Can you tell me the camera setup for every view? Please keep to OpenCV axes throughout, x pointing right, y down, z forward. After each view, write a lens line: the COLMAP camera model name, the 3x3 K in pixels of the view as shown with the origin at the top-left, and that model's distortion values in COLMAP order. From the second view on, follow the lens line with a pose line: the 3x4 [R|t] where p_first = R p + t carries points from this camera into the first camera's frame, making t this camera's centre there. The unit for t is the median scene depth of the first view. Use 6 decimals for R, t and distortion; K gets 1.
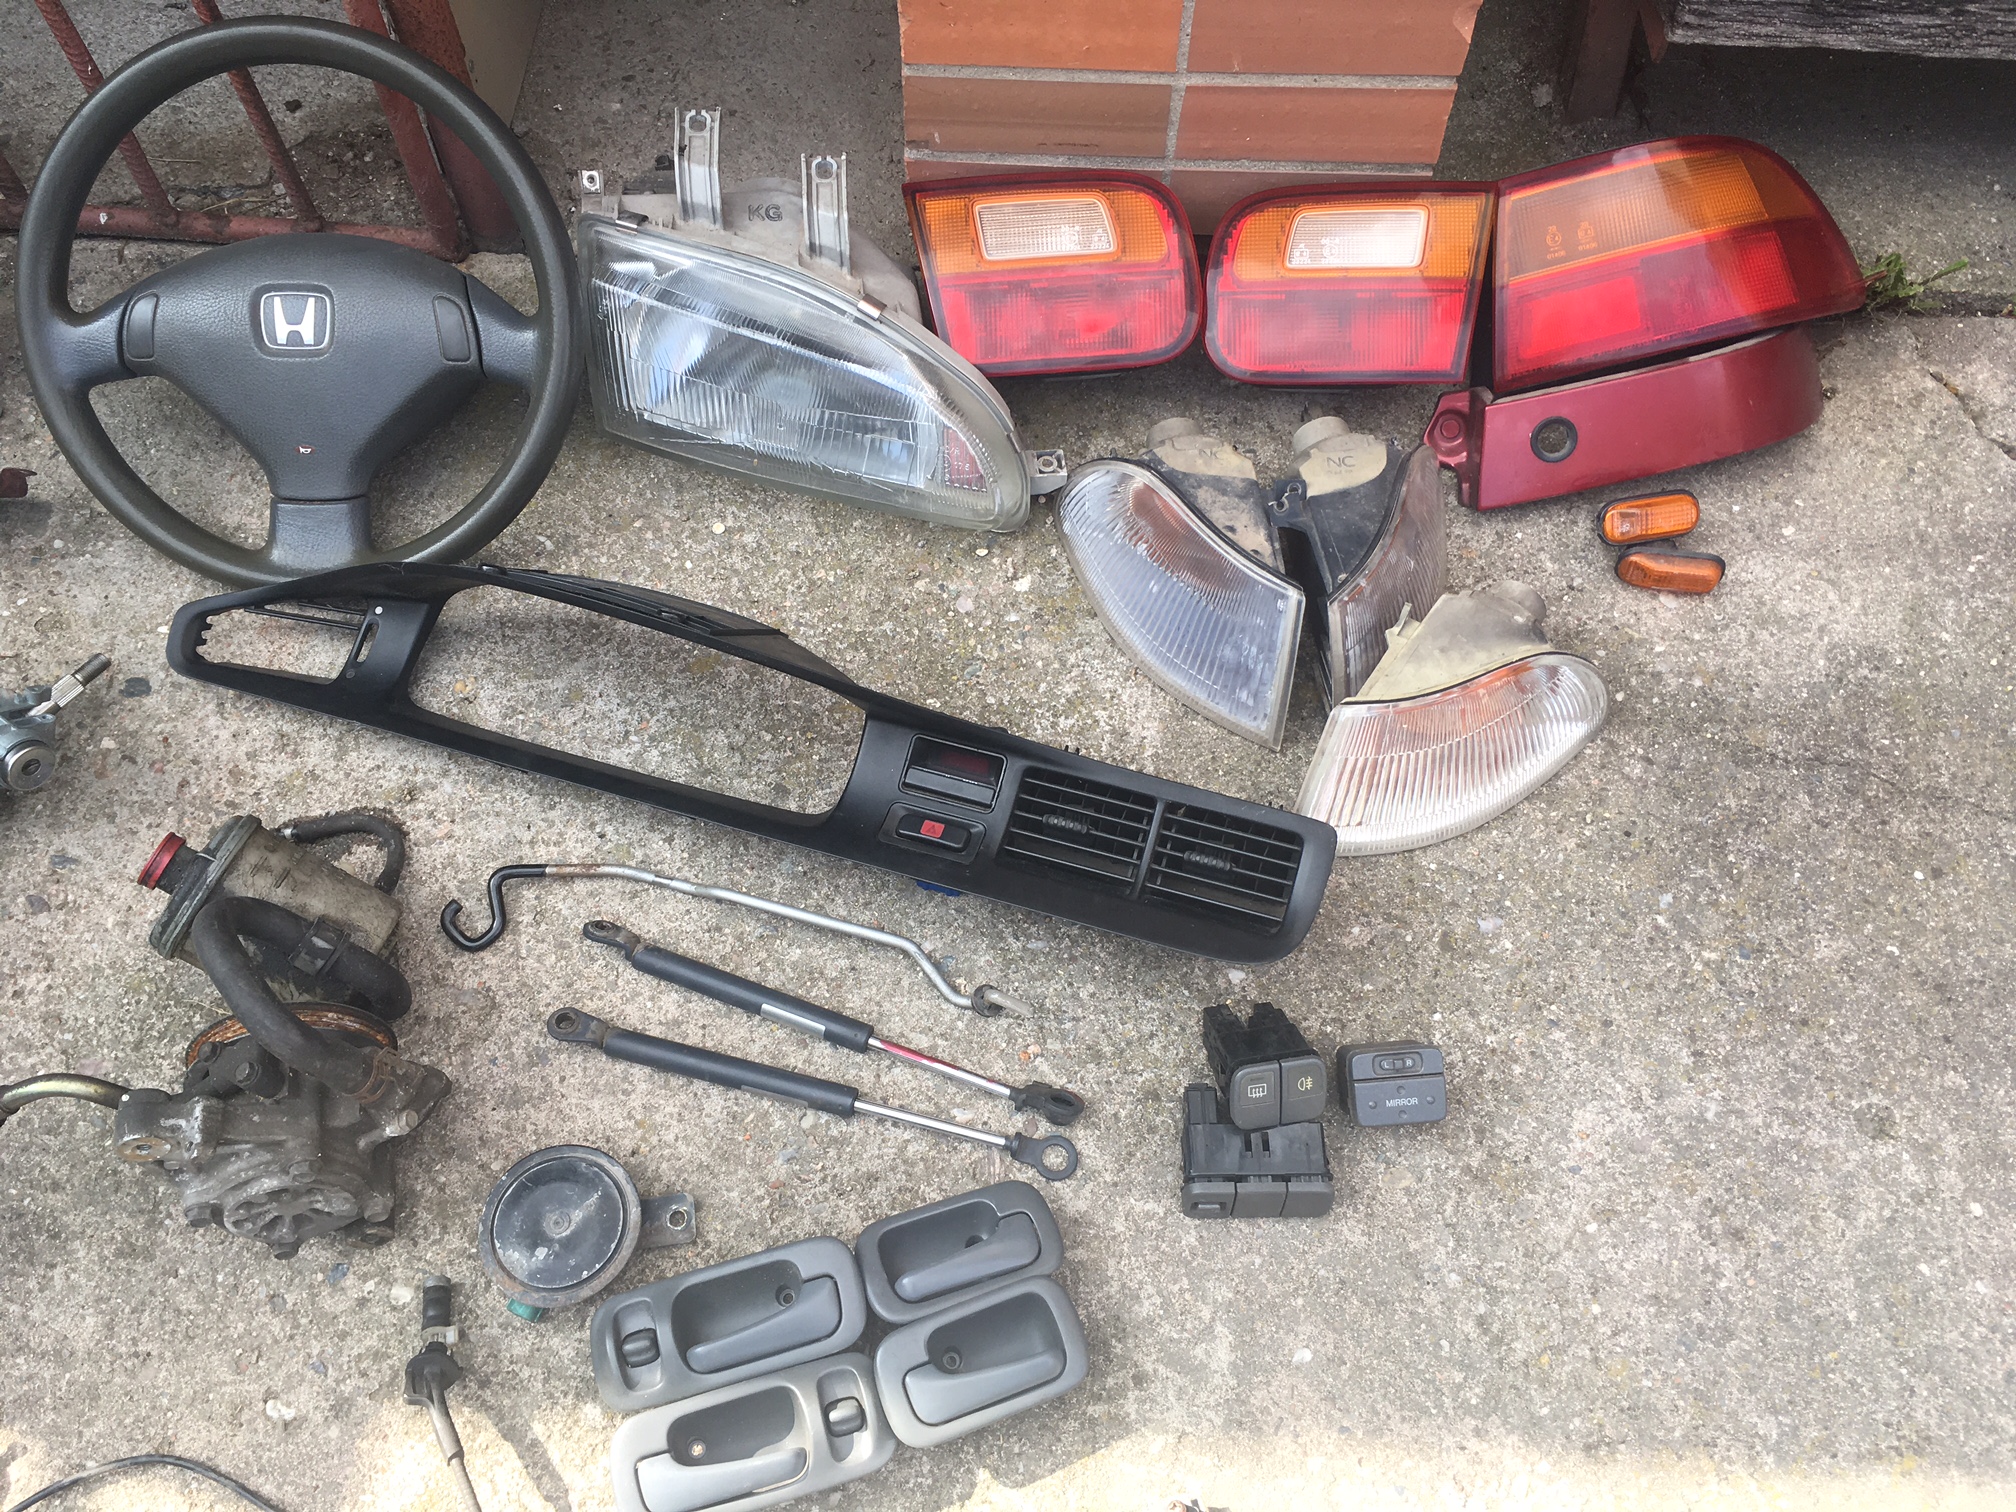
lens RADIAL K [[1761.8, 0, 1003.6], [0, 1761.8, 749.5], [0, 0, 1]] dist [0.058177, -0.083920]
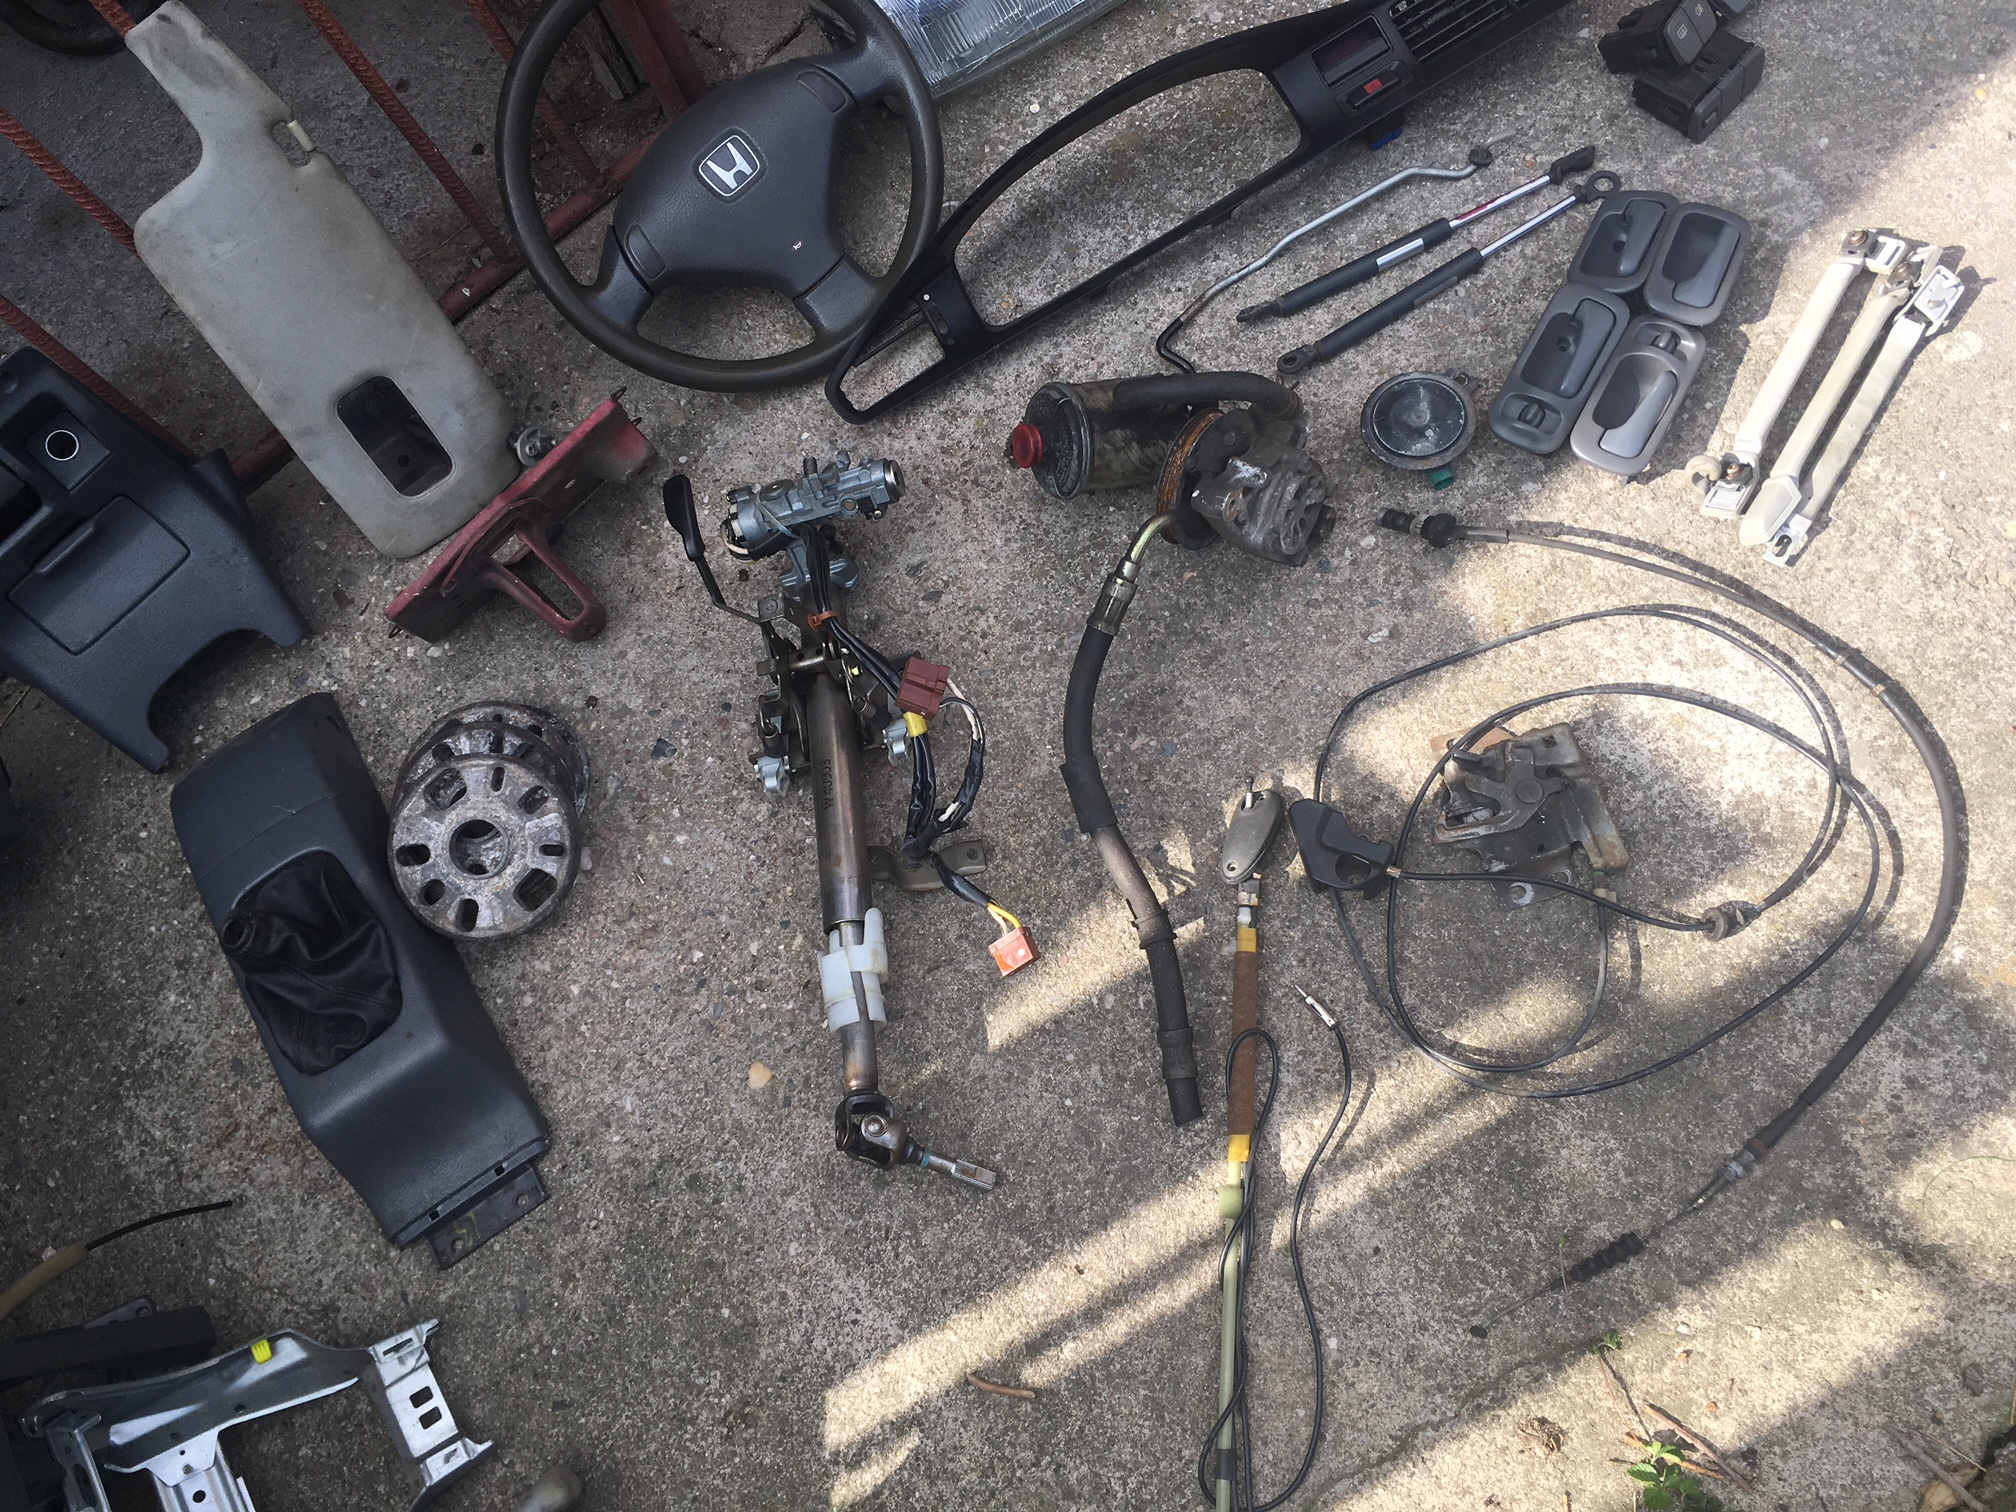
lens RADIAL K [[1761.8, 0, 1006.7], [0, 1761.8, 759.5], [0, 0, 1]] dist [0.058177, -0.083920]
pose [[0.706497, -0.699865, 0.105128, -0.750624], [0.692837, 0.714270, 0.098973, 0.084283], [-0.144358, 0.002912, 0.989521, -0.326540]]
